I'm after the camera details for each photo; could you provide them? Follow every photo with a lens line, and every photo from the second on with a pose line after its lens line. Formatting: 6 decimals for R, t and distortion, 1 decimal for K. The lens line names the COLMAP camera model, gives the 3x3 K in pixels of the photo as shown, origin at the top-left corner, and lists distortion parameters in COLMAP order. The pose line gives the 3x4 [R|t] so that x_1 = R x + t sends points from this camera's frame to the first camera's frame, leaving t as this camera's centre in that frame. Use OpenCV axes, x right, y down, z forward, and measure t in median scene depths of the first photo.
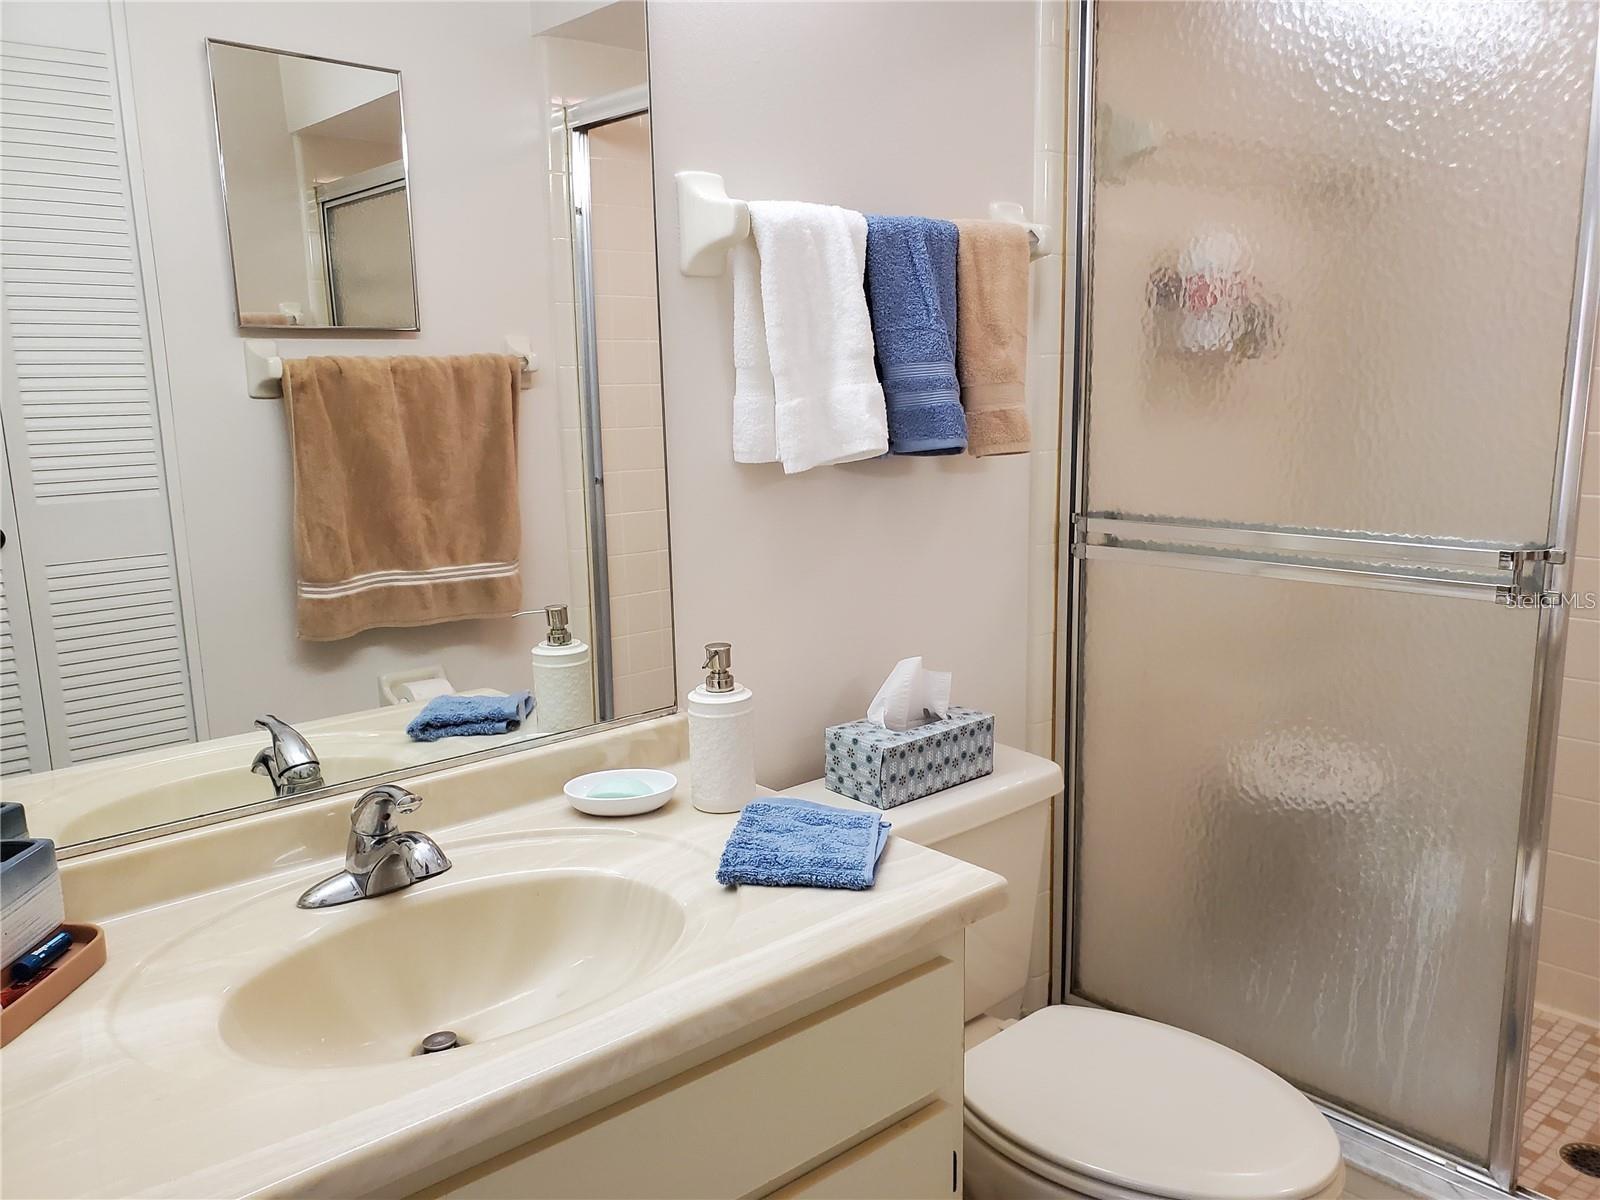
lens RADIAL K [[1276.4, 0, 793.5], [0, 1276.4, 630.6], [0, 0, 1]] dist [0.058579, -0.063953]
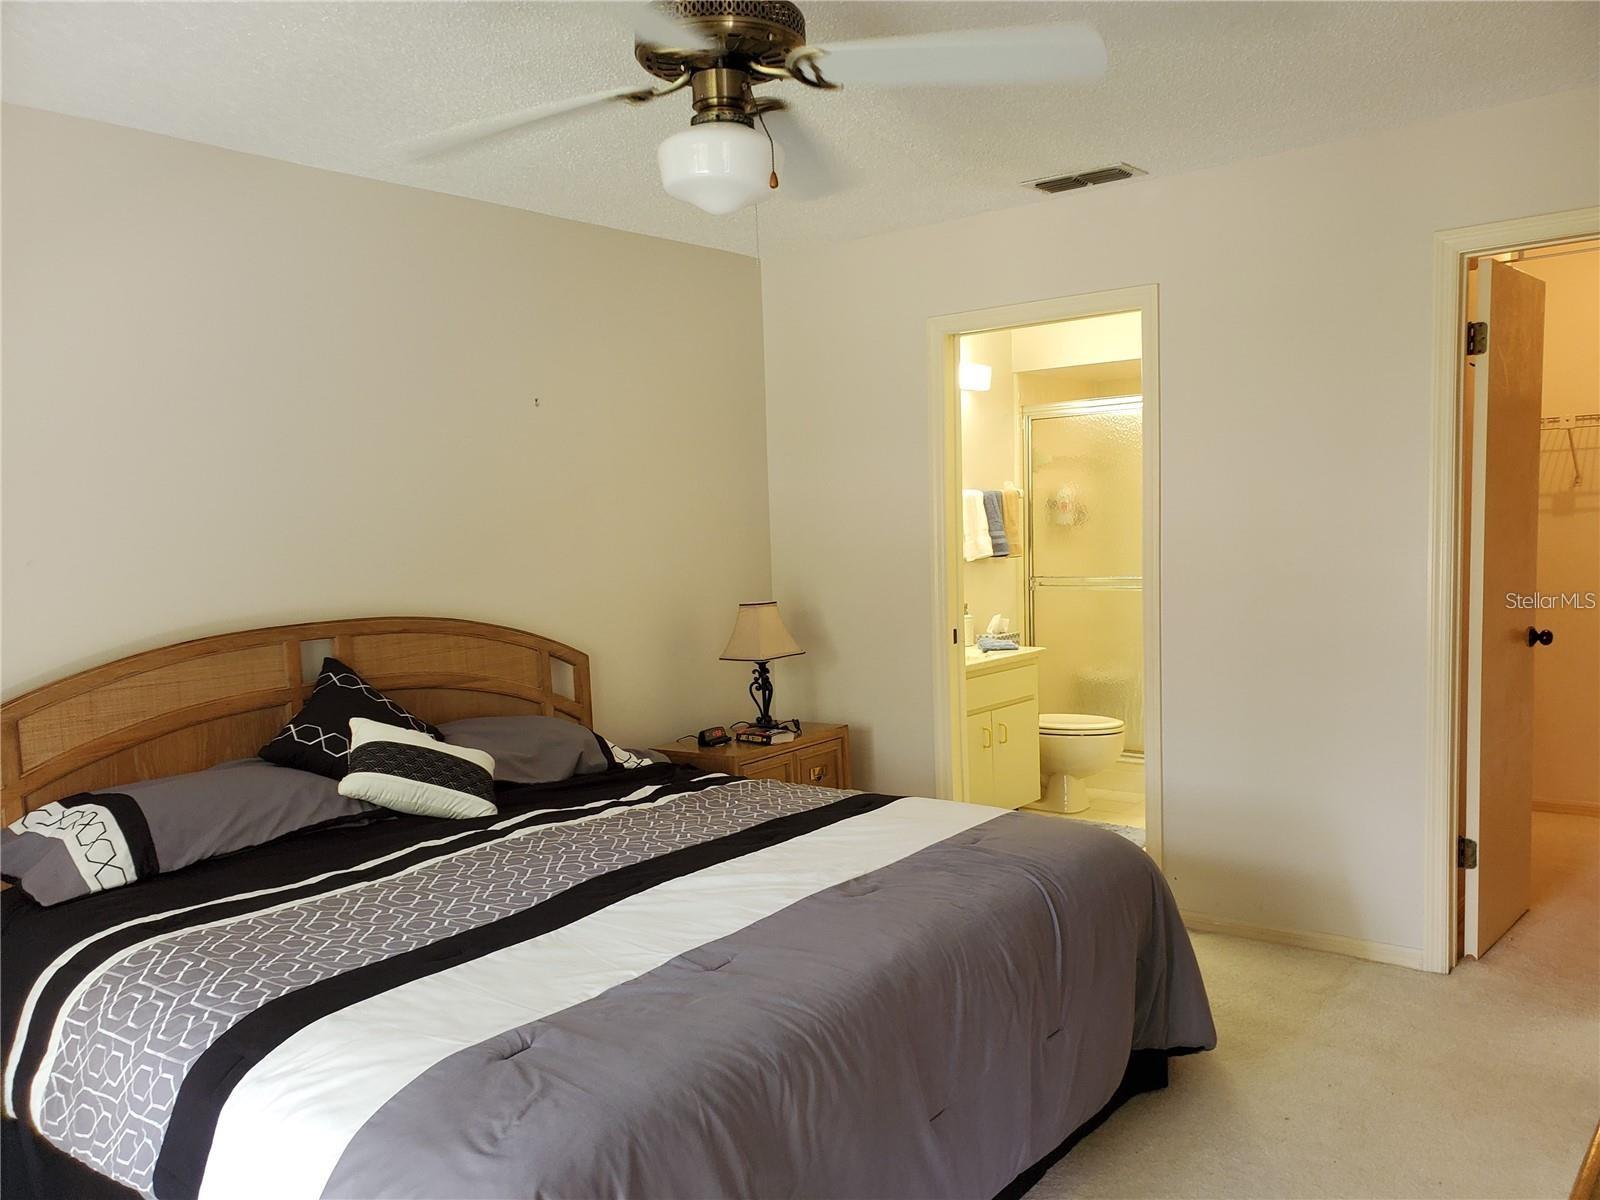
lens RADIAL K [[1265.2, 0, 803.0], [0, 1265.2, 610.4], [0, 0, 1]] dist [0.053469, -0.063076]
pose [[0.983258, -0.022155, 0.180866, -1.068970], [0.043921, 0.992132, -0.117242, 0.396899], [-0.176845, 0.123223, 0.976495, -2.305943]]
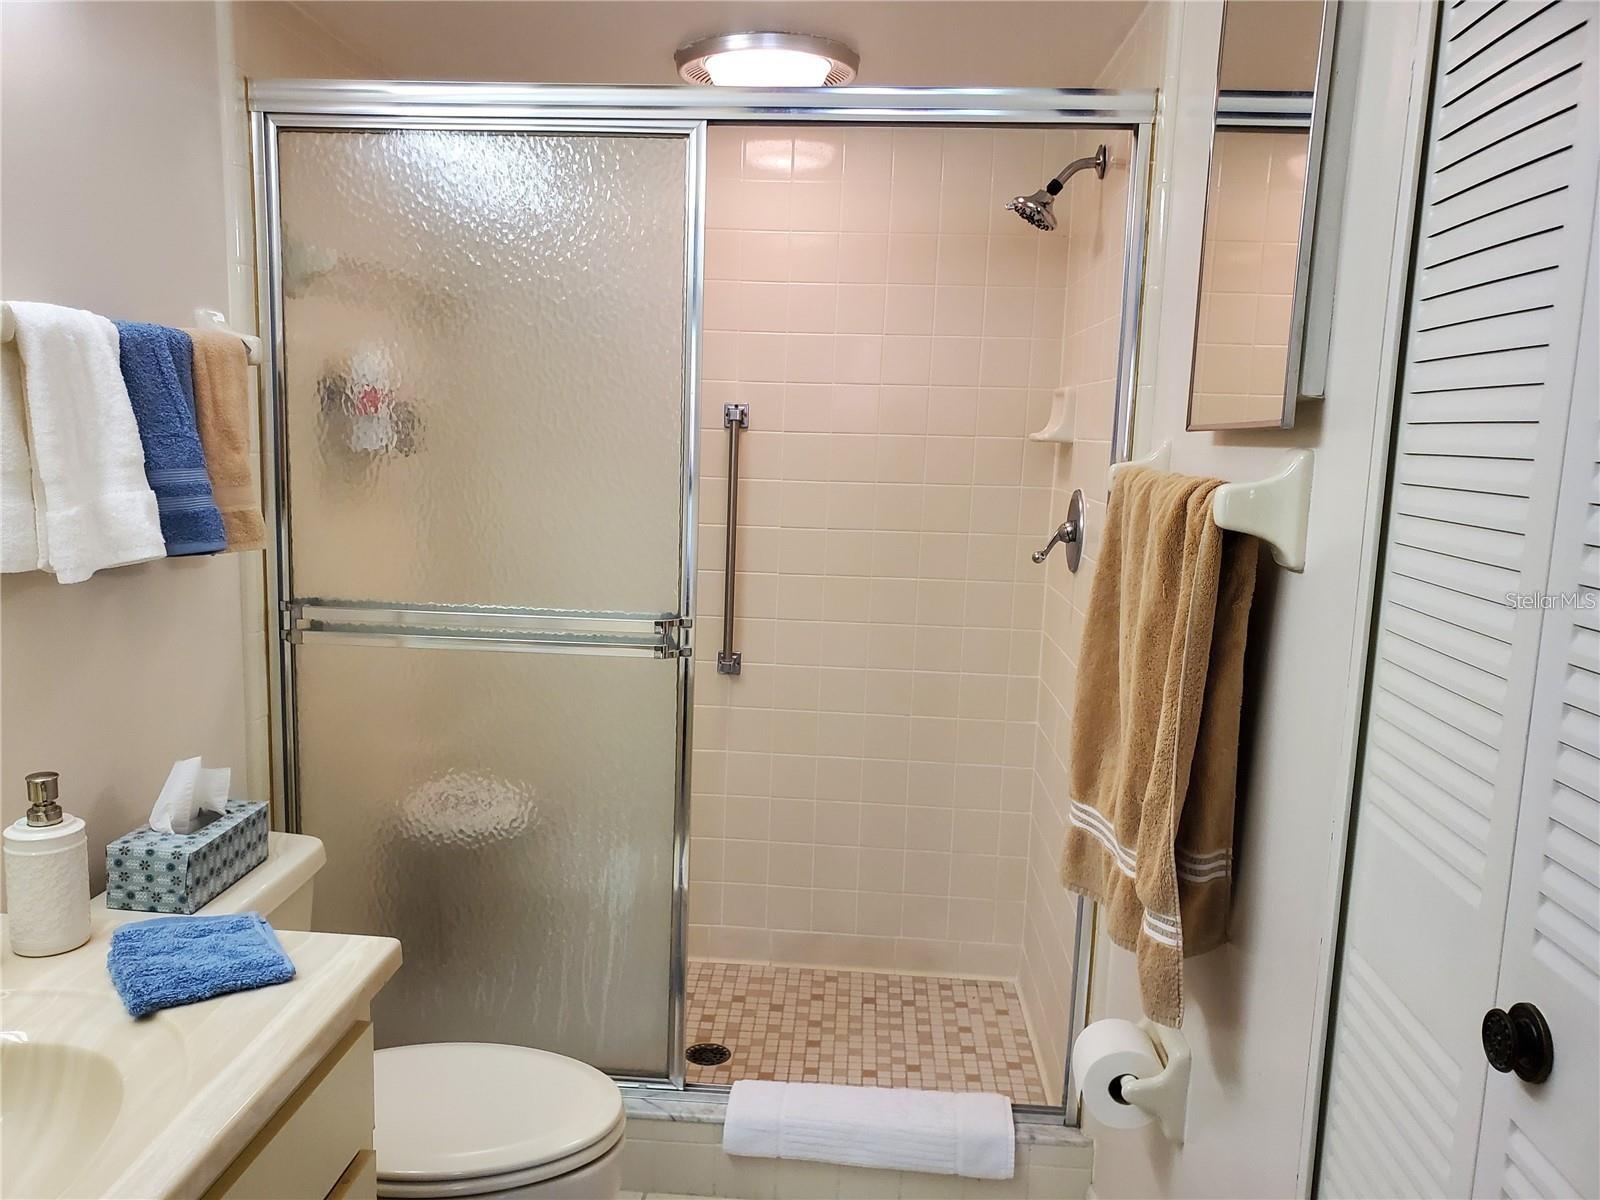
lens RADIAL K [[1276.4, 0, 793.5], [0, 1276.4, 630.6], [0, 0, 1]] dist [0.058579, -0.063953]
pose [[0.699357, -0.069530, 0.711383, -0.295653], [0.092970, 0.995651, 0.005915, -0.042178], [-0.708701, 0.062000, 0.702780, -0.056198]]
